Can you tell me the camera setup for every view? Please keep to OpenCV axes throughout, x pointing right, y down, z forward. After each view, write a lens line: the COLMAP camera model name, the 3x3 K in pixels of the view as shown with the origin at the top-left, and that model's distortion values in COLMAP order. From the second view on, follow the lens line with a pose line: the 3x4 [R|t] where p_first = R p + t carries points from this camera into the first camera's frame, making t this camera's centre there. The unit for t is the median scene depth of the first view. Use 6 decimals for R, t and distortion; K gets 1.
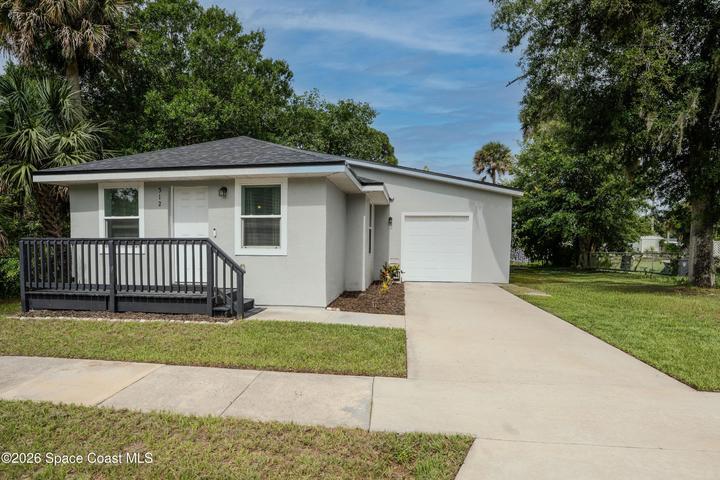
lens RADIAL K [[345.6, 0, 384.4], [0, 345.6, 273.4], [0, 0, 1]] dist [-0.040451, 0.008023]
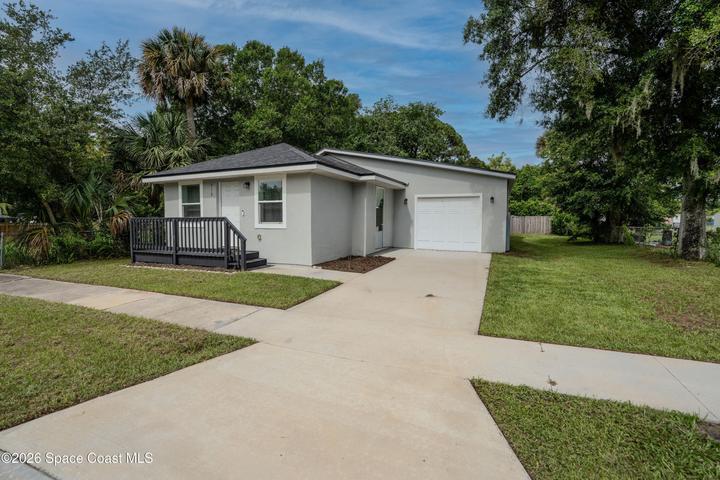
lens RADIAL K [[289.7, 0, 403.6], [0, 289.7, 245.6], [0, 0, 1]] dist [-0.034889, -0.000315]
pose [[0.978639, 0.012842, -0.205183, 0.426637], [-0.012647, 0.999917, 0.002262, 0.008629], [0.205195, 0.000382, 0.978721, -0.058328]]
